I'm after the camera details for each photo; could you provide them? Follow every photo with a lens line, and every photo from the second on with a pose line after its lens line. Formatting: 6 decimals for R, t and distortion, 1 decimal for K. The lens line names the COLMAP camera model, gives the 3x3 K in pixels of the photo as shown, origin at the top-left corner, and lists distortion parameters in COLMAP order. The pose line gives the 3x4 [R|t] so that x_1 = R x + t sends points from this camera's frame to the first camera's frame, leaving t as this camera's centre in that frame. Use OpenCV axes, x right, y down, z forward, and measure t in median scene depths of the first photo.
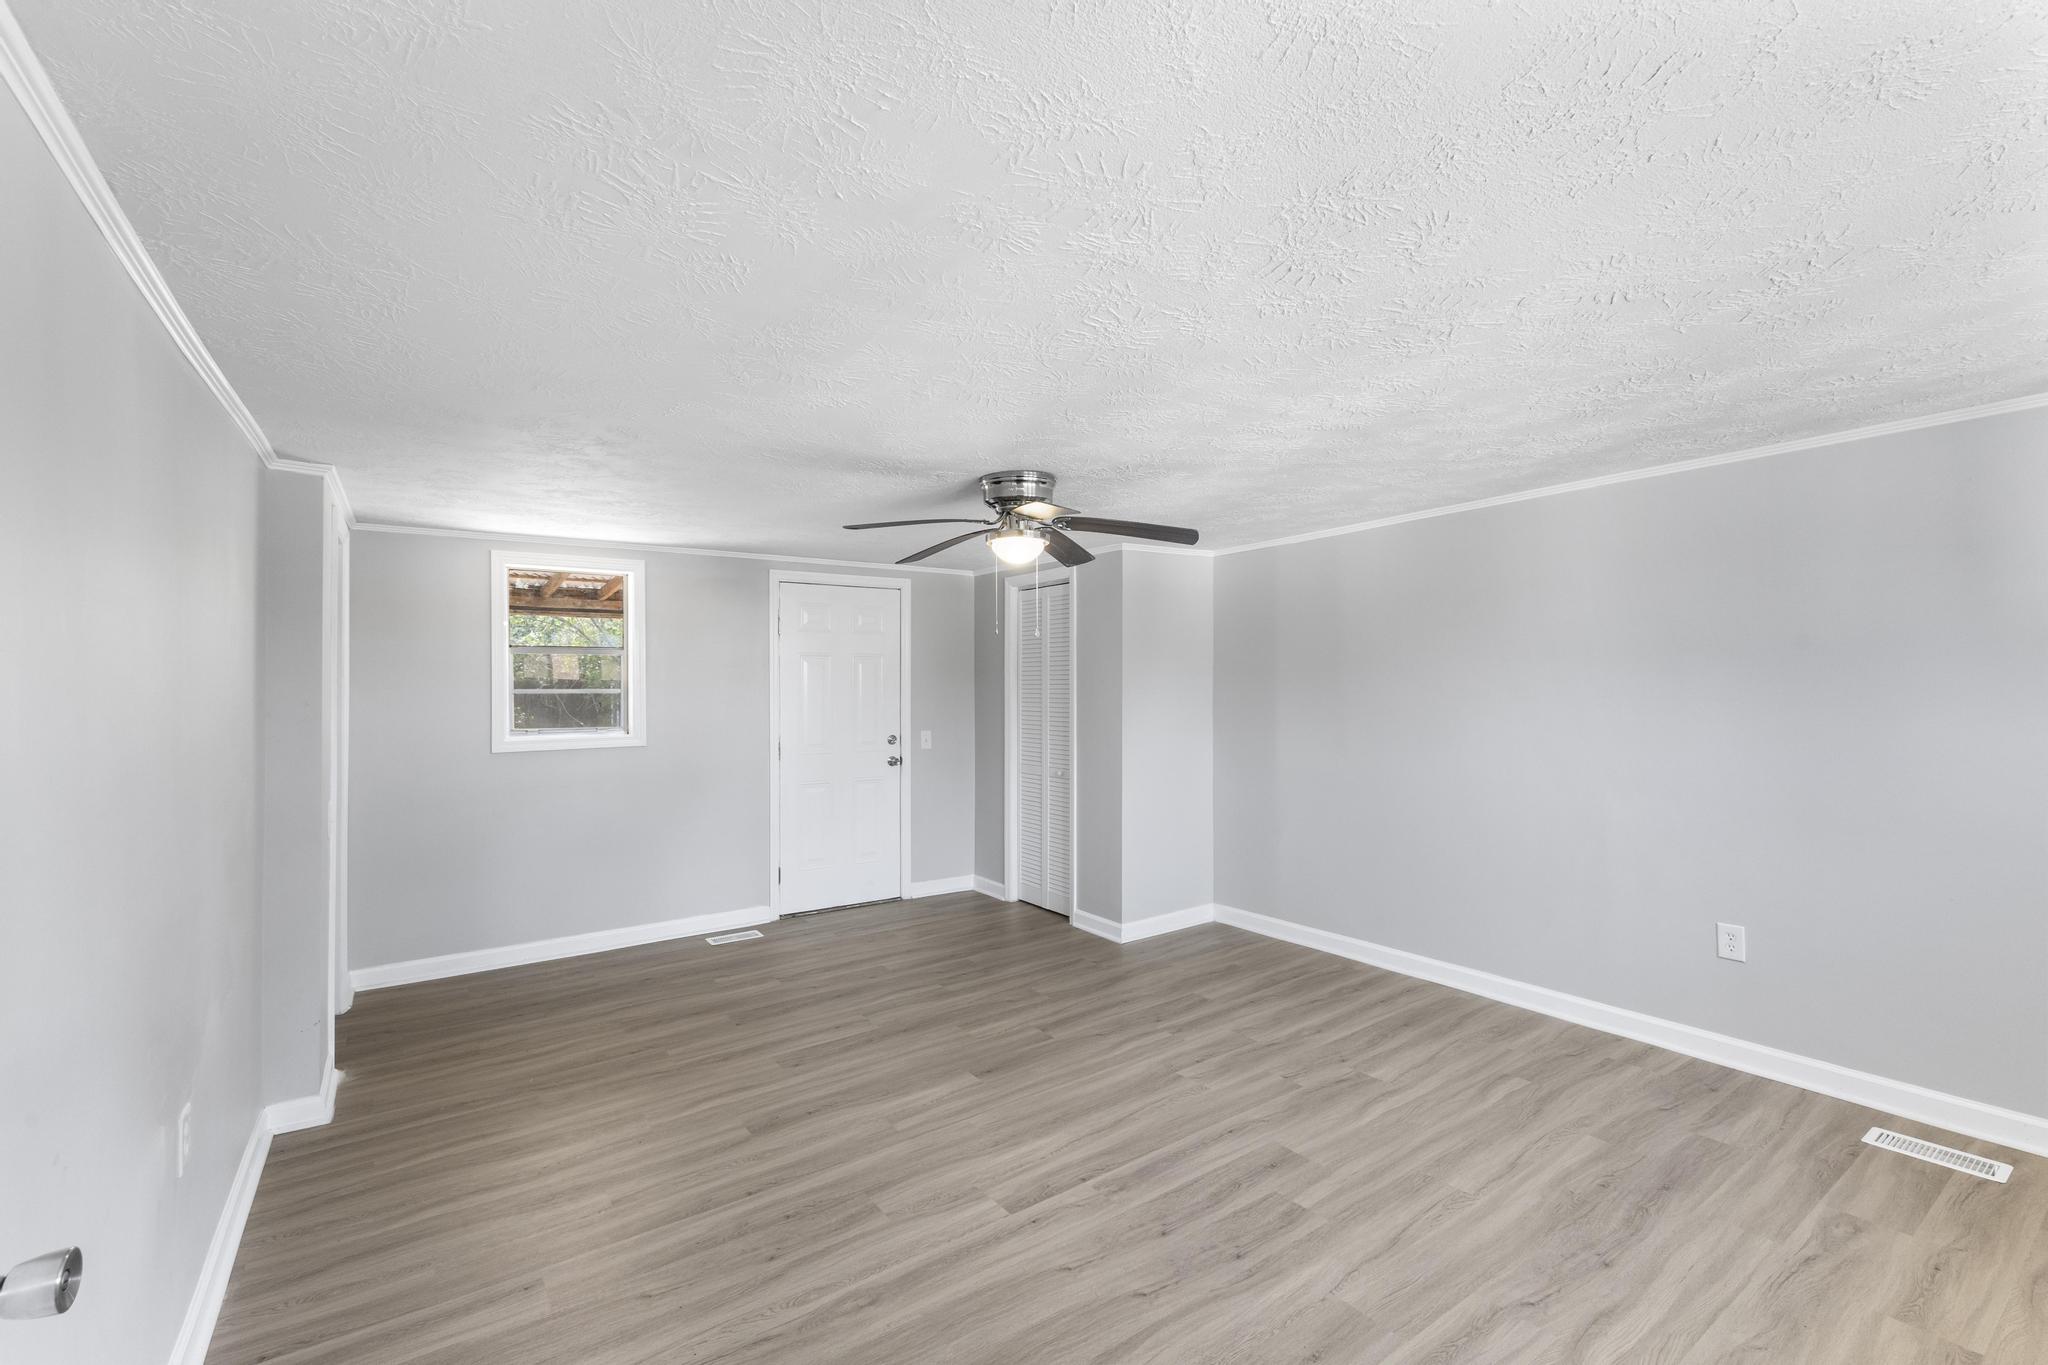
lens RADIAL K [[884.8, 0, 1022.9], [0, 884.8, 684.4], [0, 0, 1]] dist [0.005096, -0.000422]
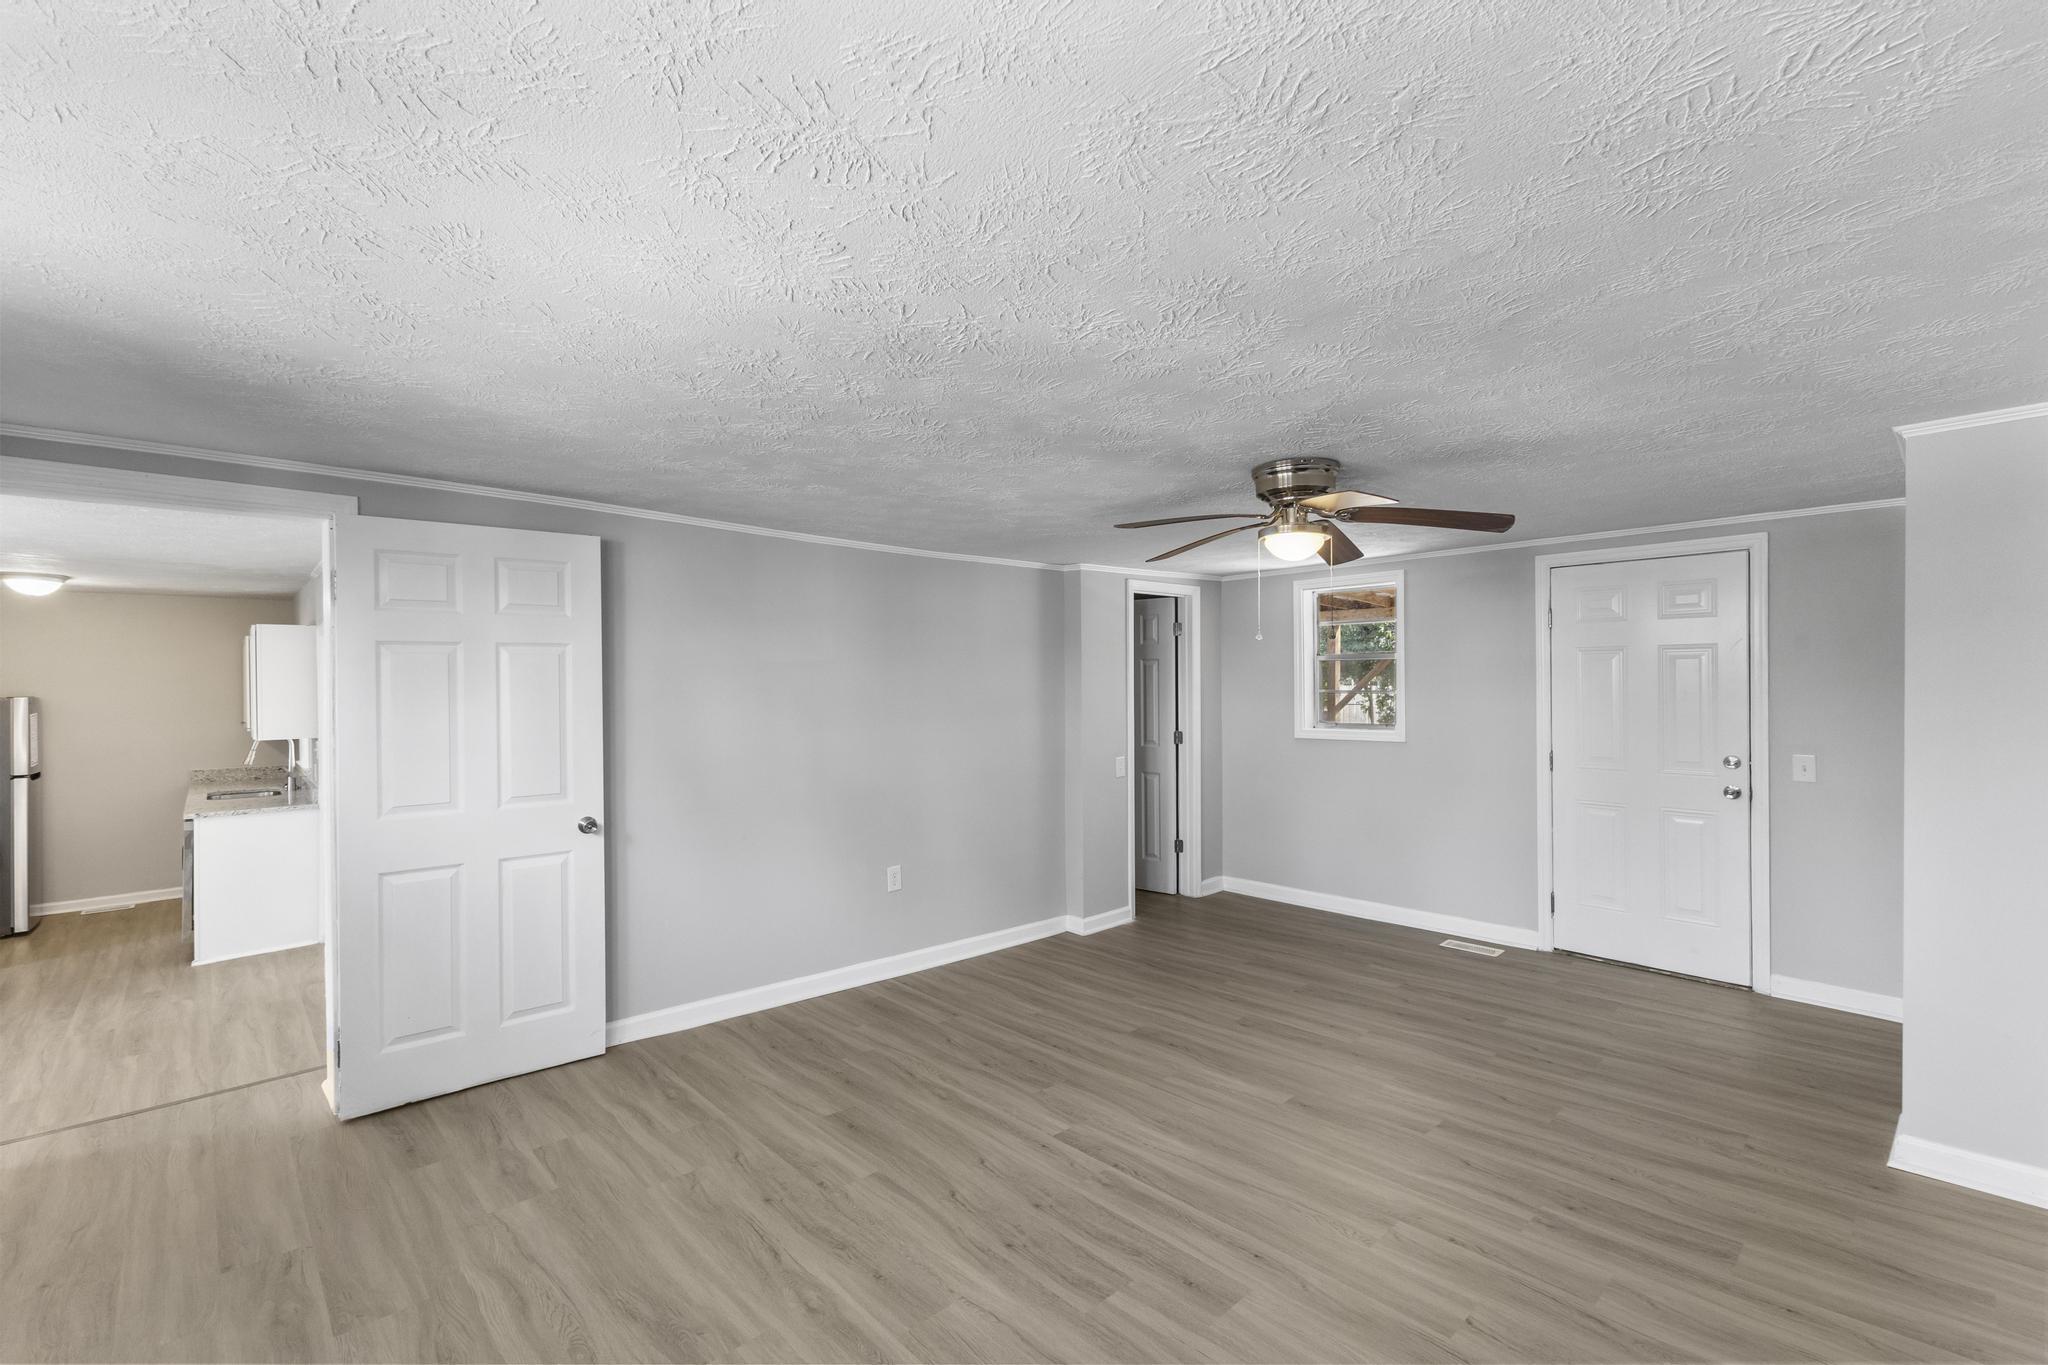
lens RADIAL K [[884.8, 0, 1017.7], [0, 884.8, 683.1], [0, 0, 1]] dist [0.005096, -0.000422]
pose [[0.136850, 0.005849, -0.990574, 0.745663], [0.005537, 0.999962, 0.006670, -0.014612], [0.990576, -0.006397, 0.136813, 0.508980]]
